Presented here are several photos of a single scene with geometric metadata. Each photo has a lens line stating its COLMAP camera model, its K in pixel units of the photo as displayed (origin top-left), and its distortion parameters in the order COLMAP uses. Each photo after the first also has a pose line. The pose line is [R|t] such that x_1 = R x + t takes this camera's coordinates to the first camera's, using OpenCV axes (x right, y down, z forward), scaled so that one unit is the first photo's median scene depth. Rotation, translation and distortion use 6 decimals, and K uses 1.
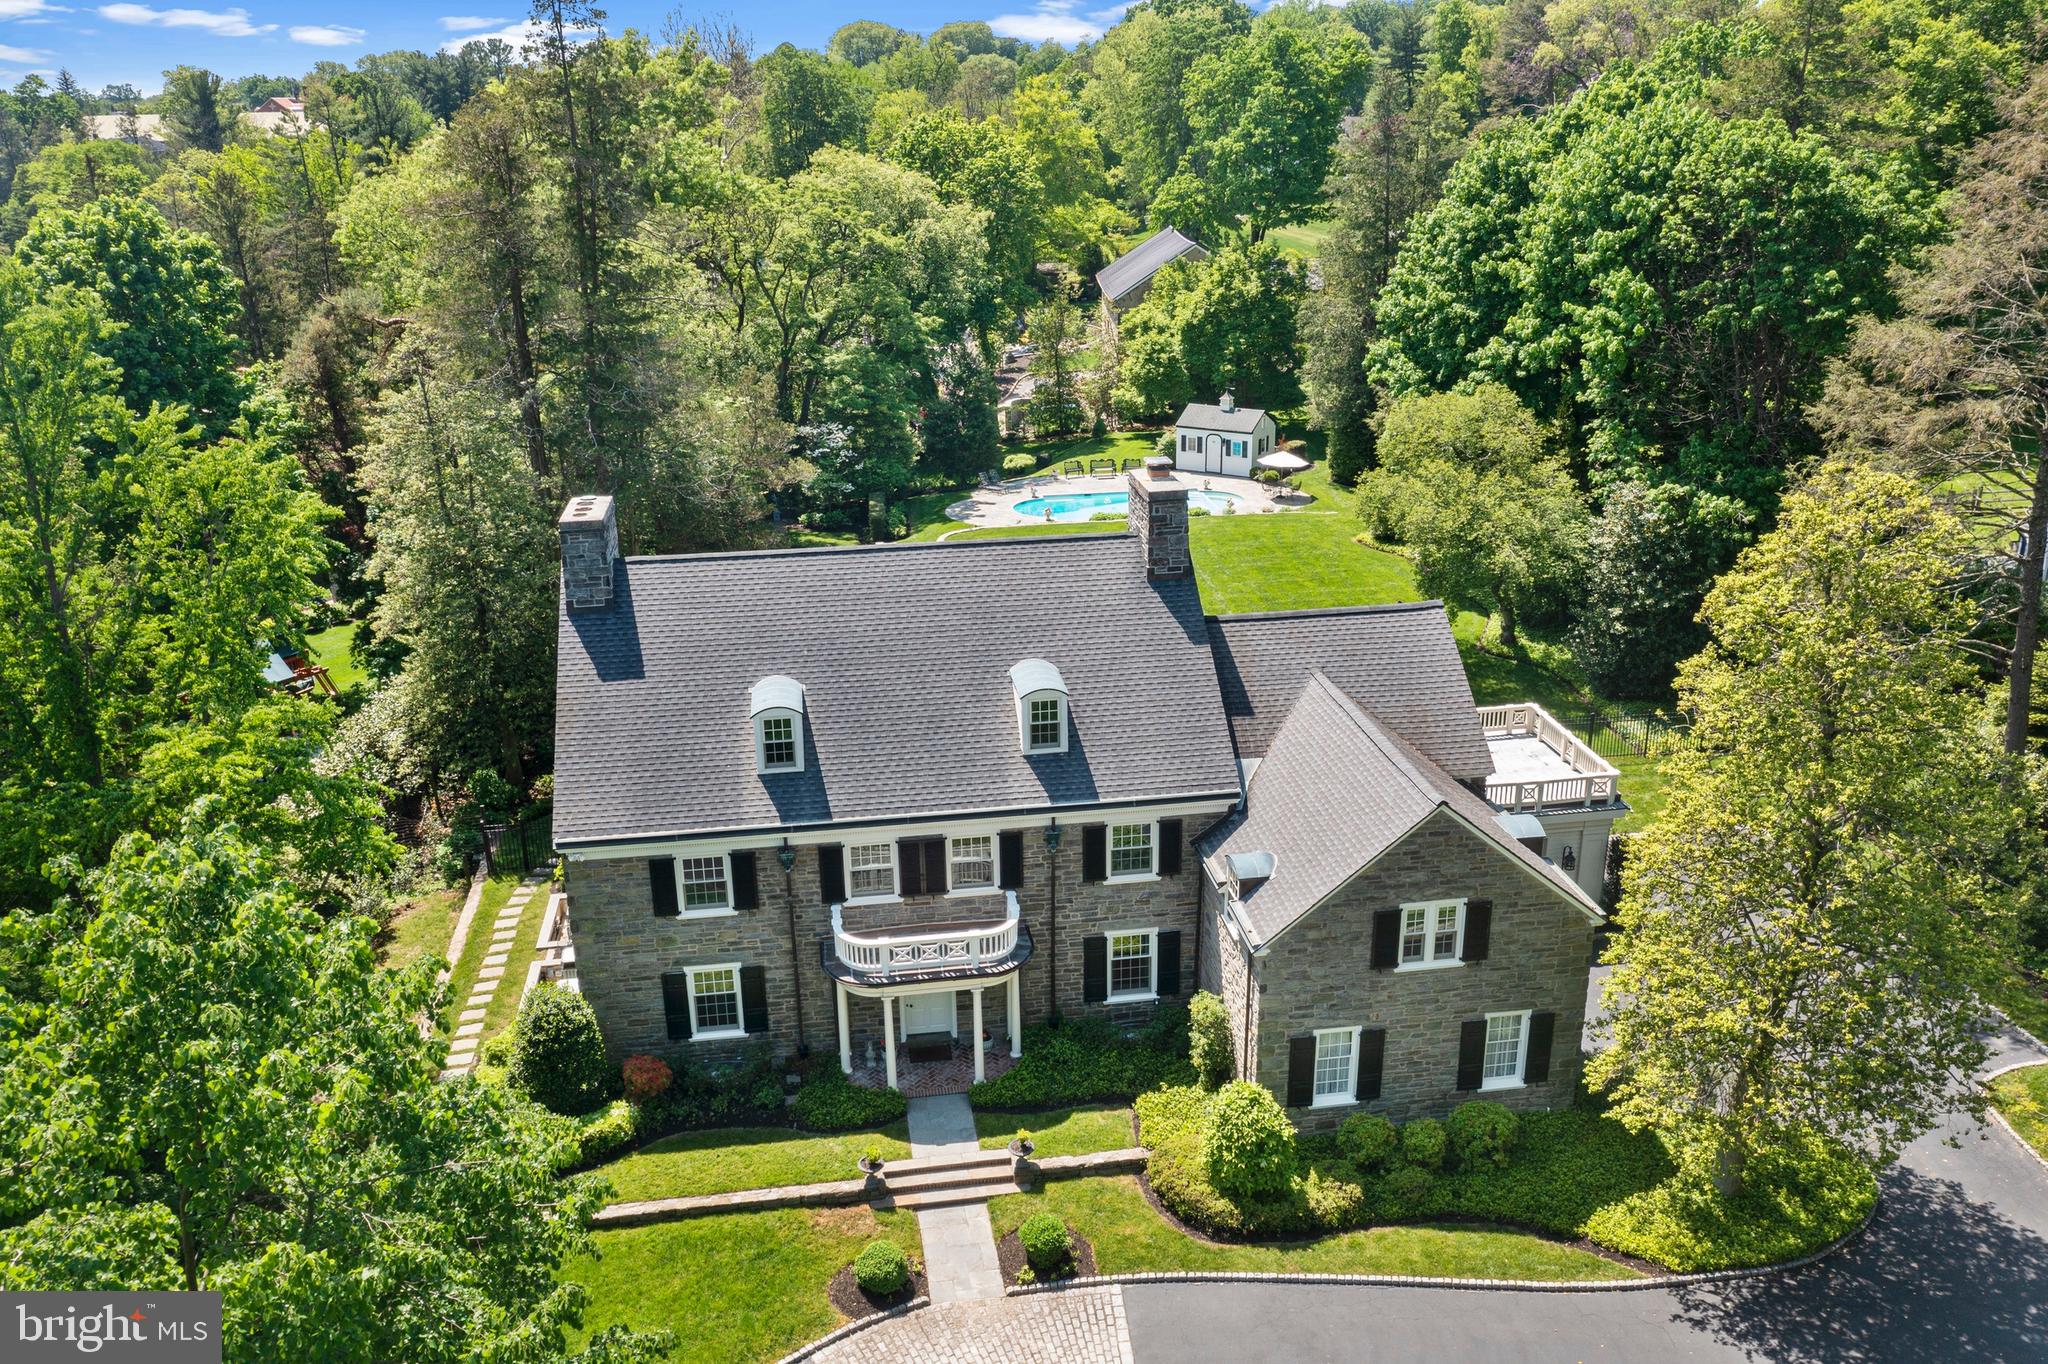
lens RADIAL K [[1613.4, 0, 1024.0], [0, 1613.4, 682.0], [0, 0, 1]] dist [-0.011945, 0.003668]
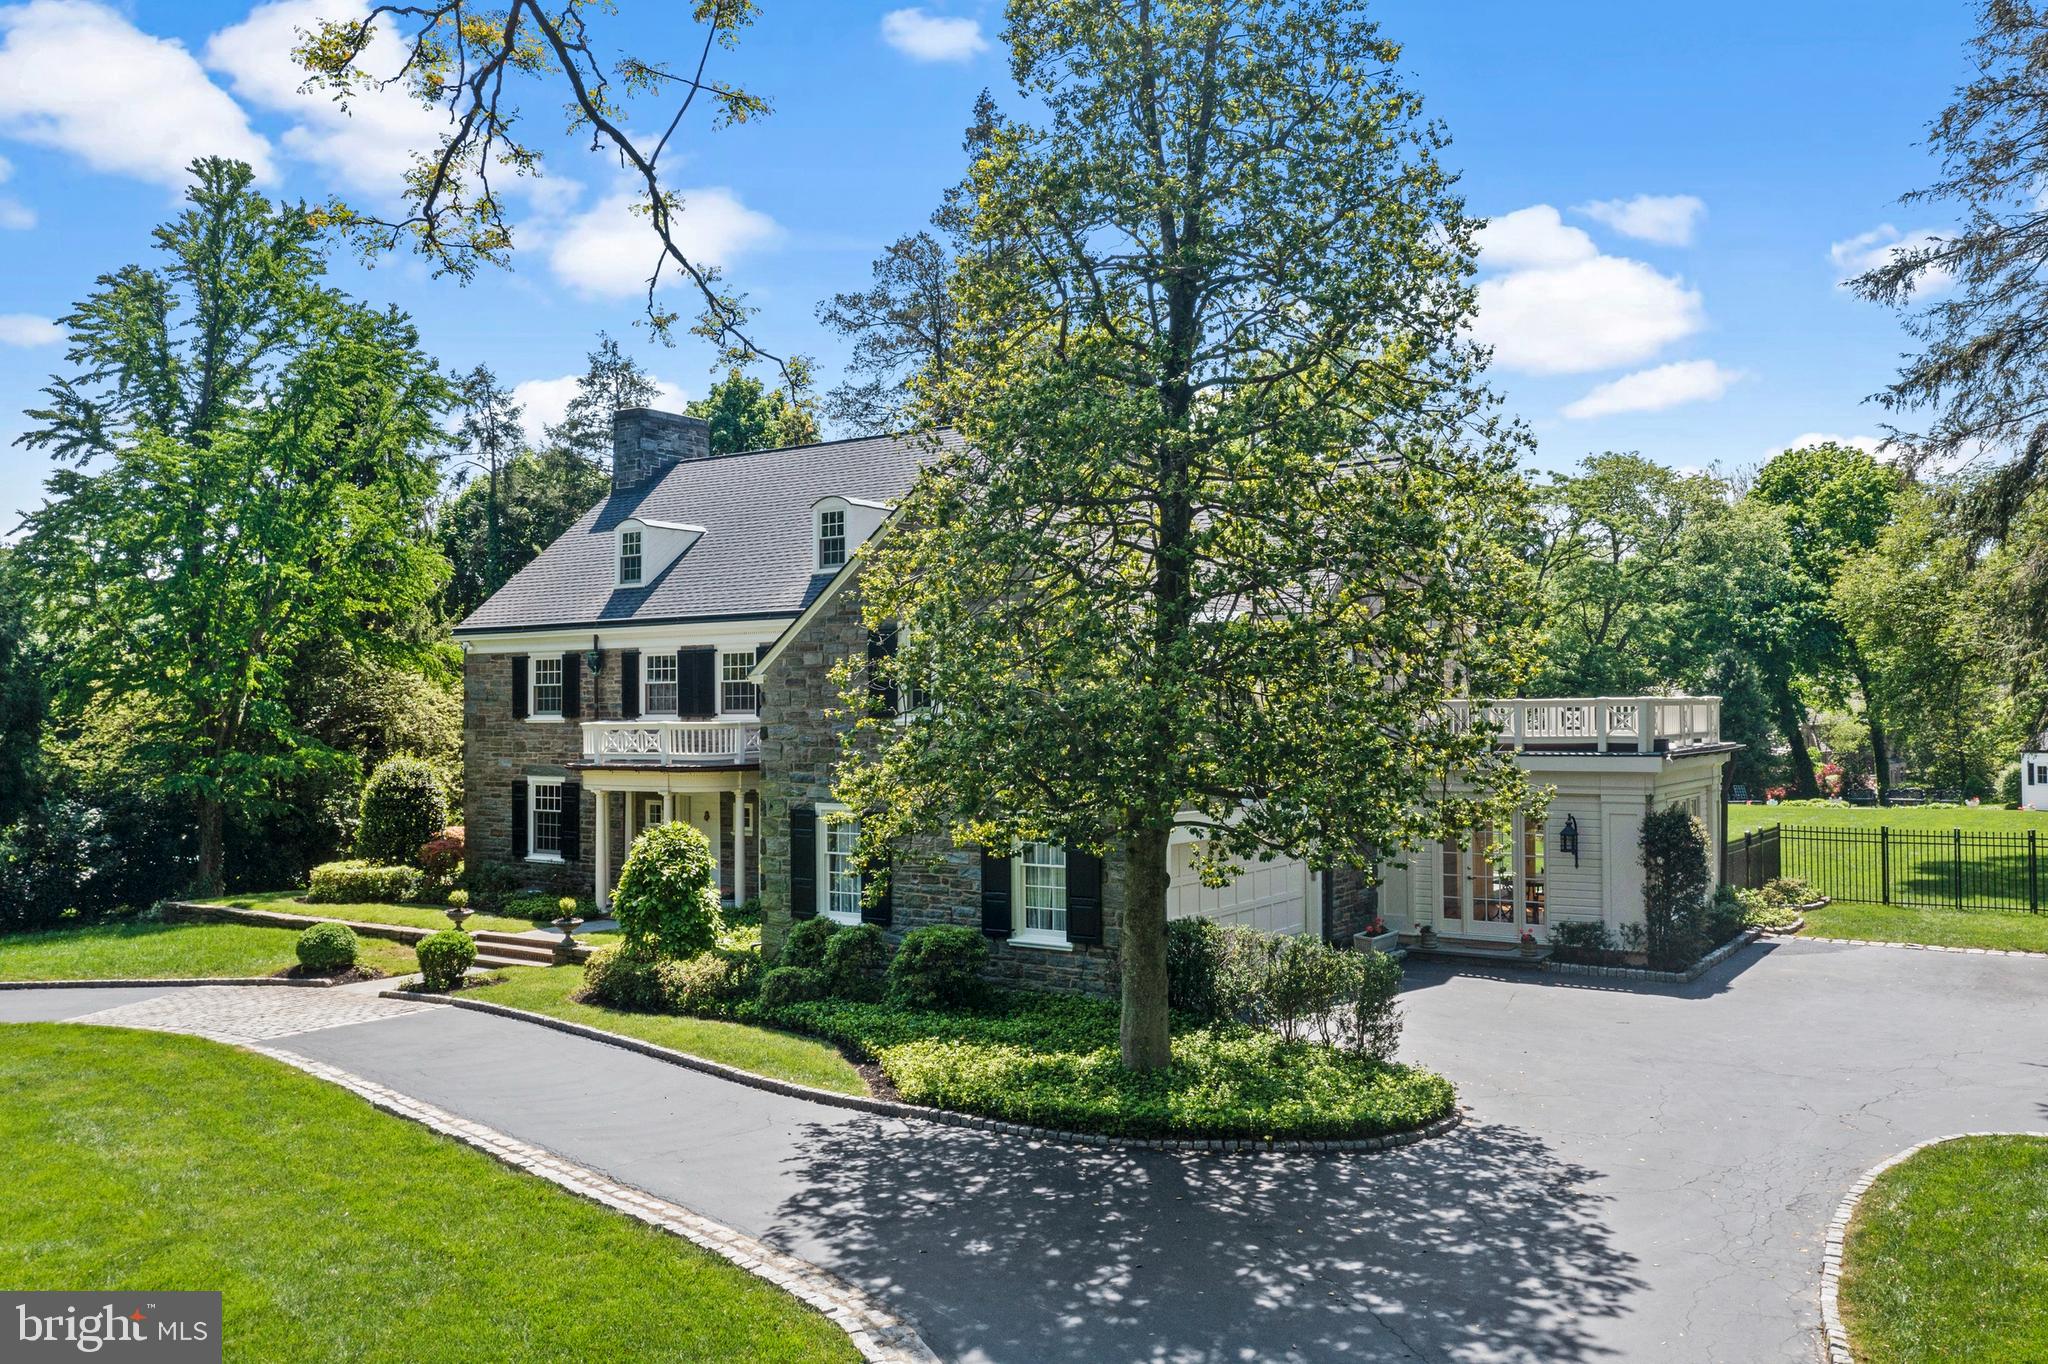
lens RADIAL K [[1616.9, 0, 1014.5], [0, 1616.9, 678.7], [0, 0, 1]] dist [-0.006296, 0.005579]
pose [[0.731791, -0.000342, -0.681529, 0.648444], [-0.240444, 0.935569, -0.258646, 0.284268], [0.637705, 0.353145, 0.684559, 0.440652]]
